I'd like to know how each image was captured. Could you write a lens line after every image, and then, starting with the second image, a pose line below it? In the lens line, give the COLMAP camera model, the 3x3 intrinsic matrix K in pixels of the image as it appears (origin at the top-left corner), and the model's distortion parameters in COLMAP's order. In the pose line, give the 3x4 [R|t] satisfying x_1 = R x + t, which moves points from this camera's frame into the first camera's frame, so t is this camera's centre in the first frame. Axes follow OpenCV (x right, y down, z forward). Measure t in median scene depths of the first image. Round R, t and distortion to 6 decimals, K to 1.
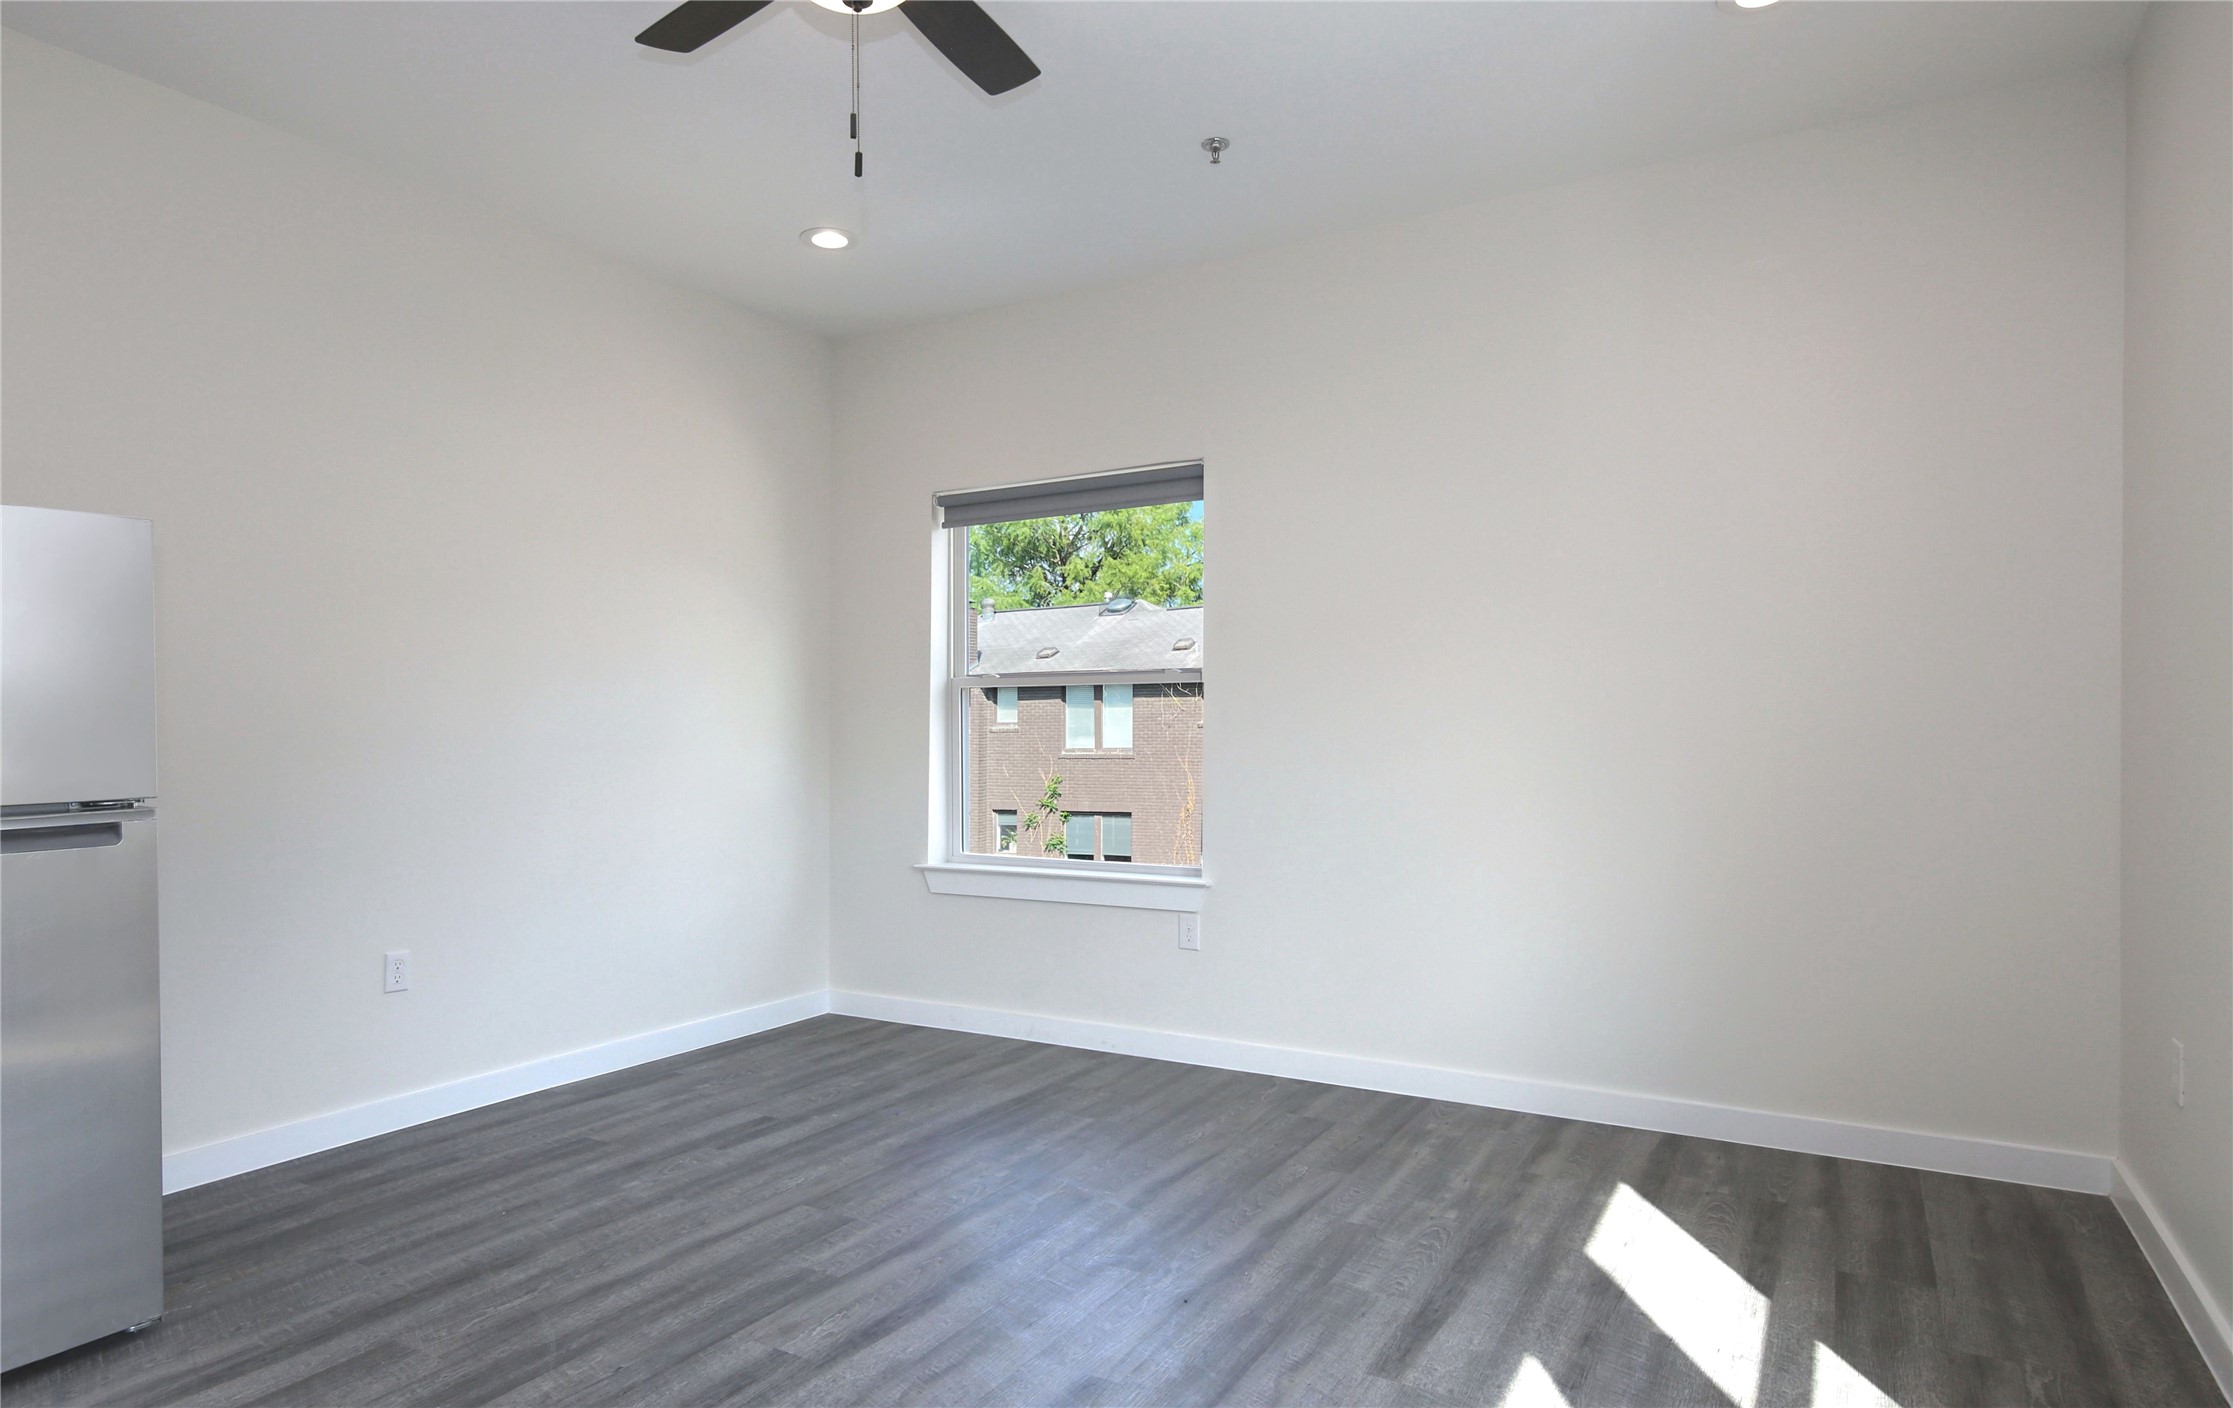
lens RADIAL K [[1240.2, 0, 1116.0], [0, 1240.2, 743.3], [0, 0, 1]] dist [0.003820, 0.000905]
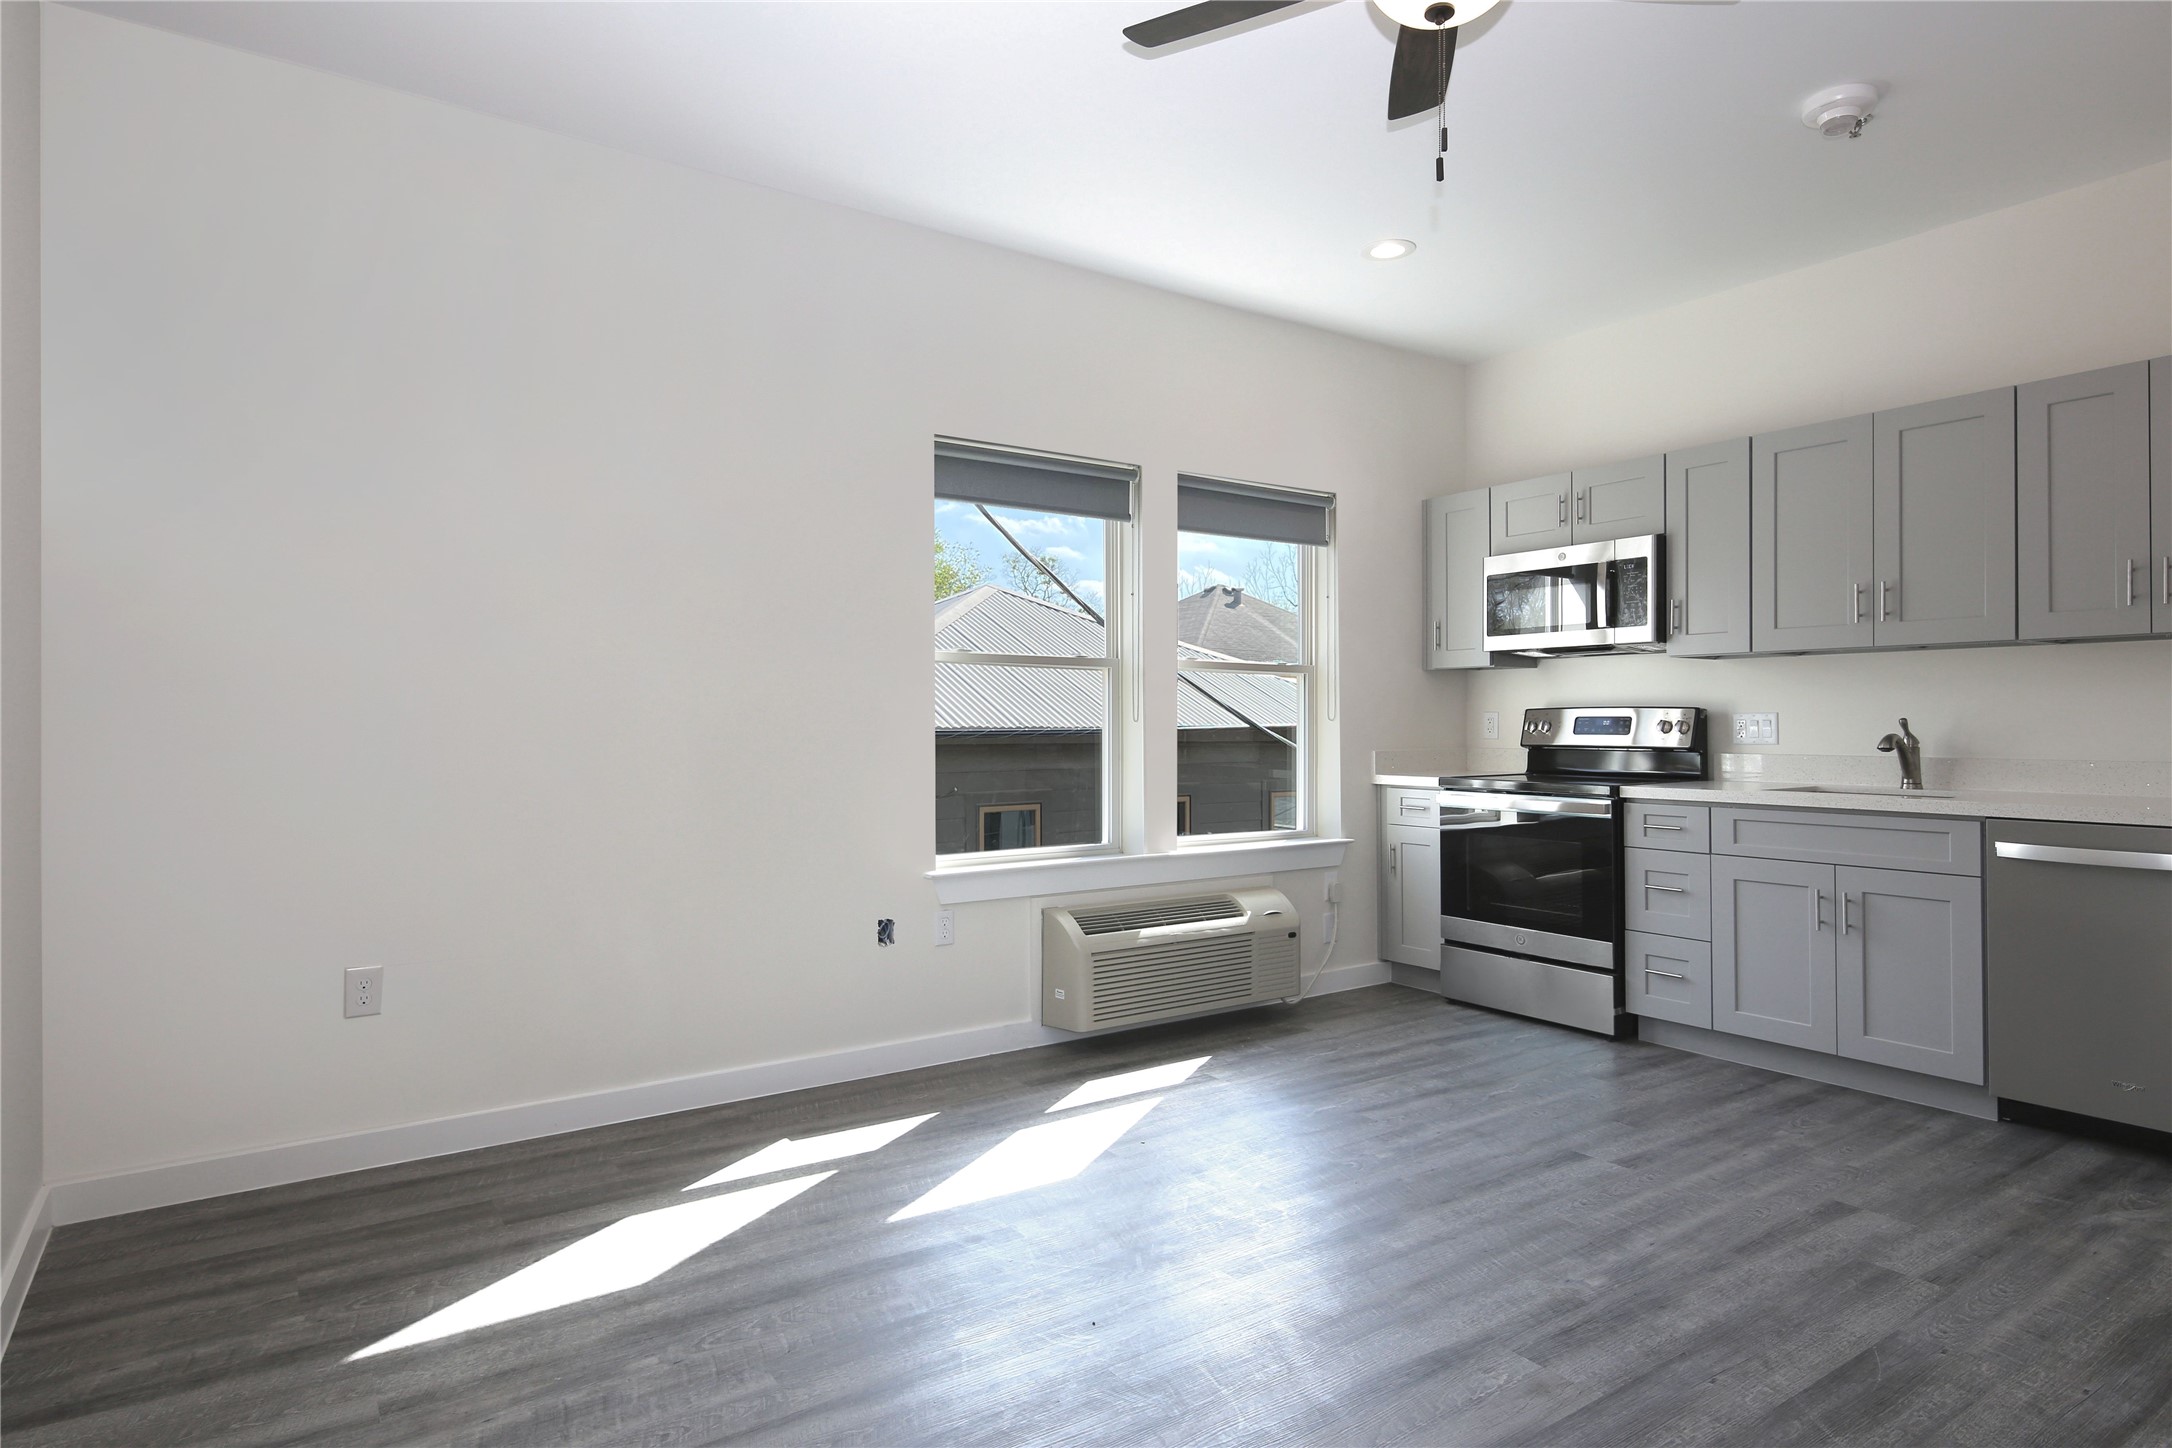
lens RADIAL K [[1223.5, 0, 1086.0], [0, 1223.5, 724.0], [0, 0, 1]] dist [0.003082, -0.000739]
pose [[-0.903557, 0.007005, 0.428411, -0.318329], [0.008497, 0.999963, 0.001571, 0.000229], [-0.428384, 0.005060, -0.903583, 1.742395]]
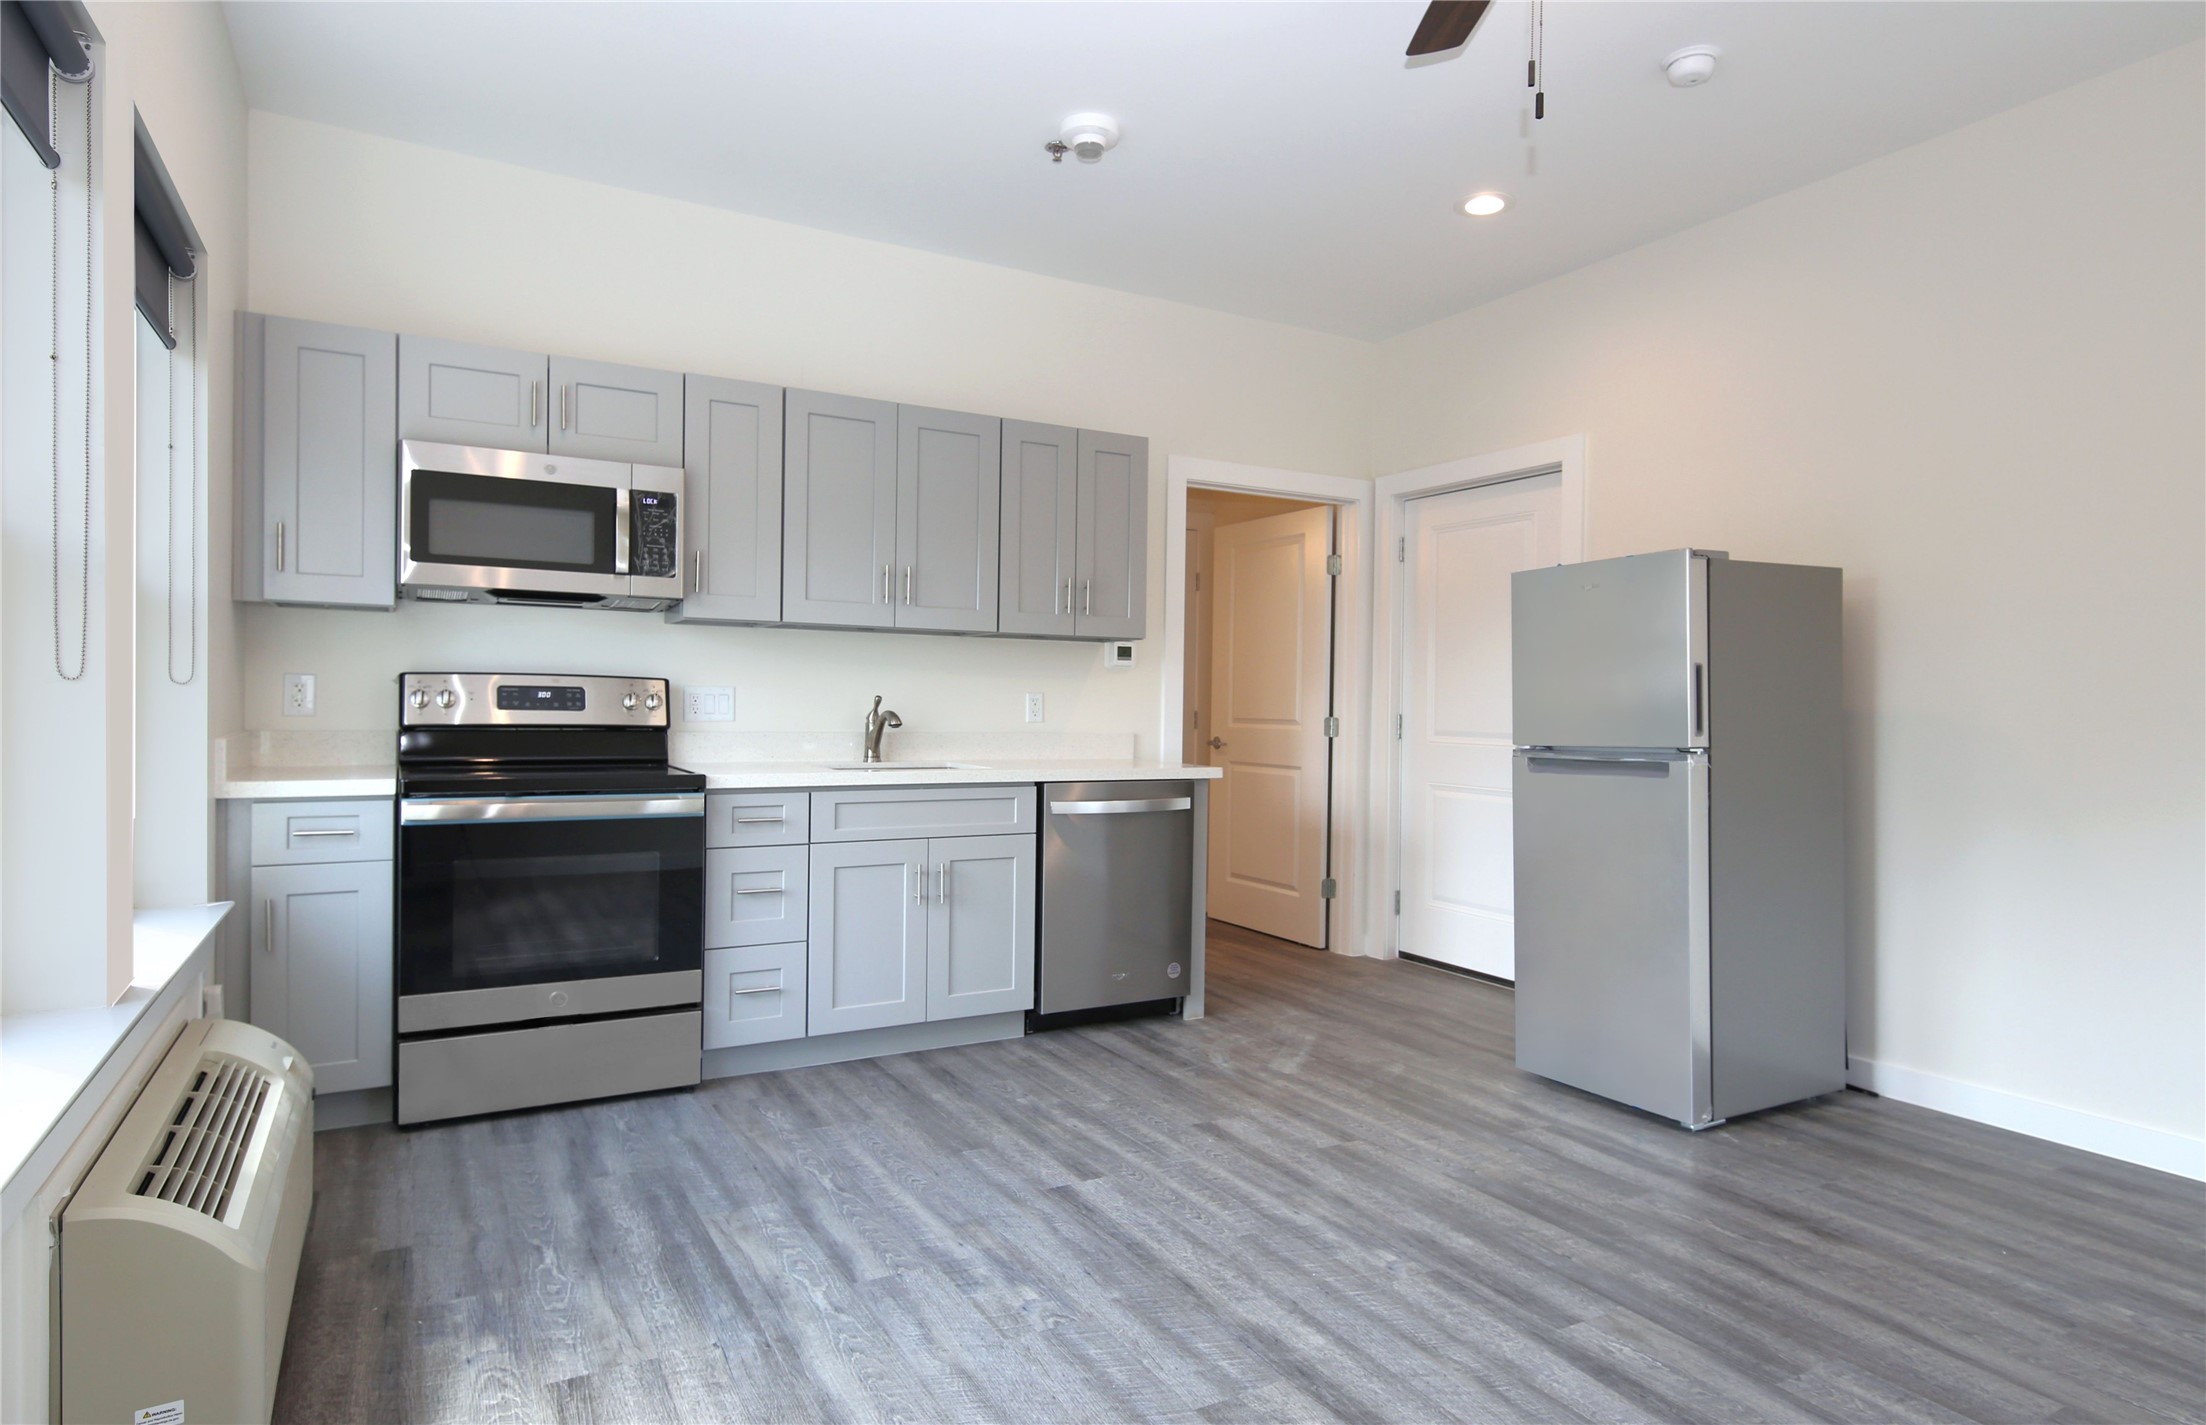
lens RADIAL K [[1241.3, 0, 1103.0], [0, 1241.3, 712.5], [0, 0, 1]] dist [0.017187, 0.000099]
pose [[-0.499899, 0.005667, -0.866065, 0.681757], [-0.016054, 0.999746, 0.015808, -0.004578], [0.865935, 0.021806, -0.499682, 1.017703]]
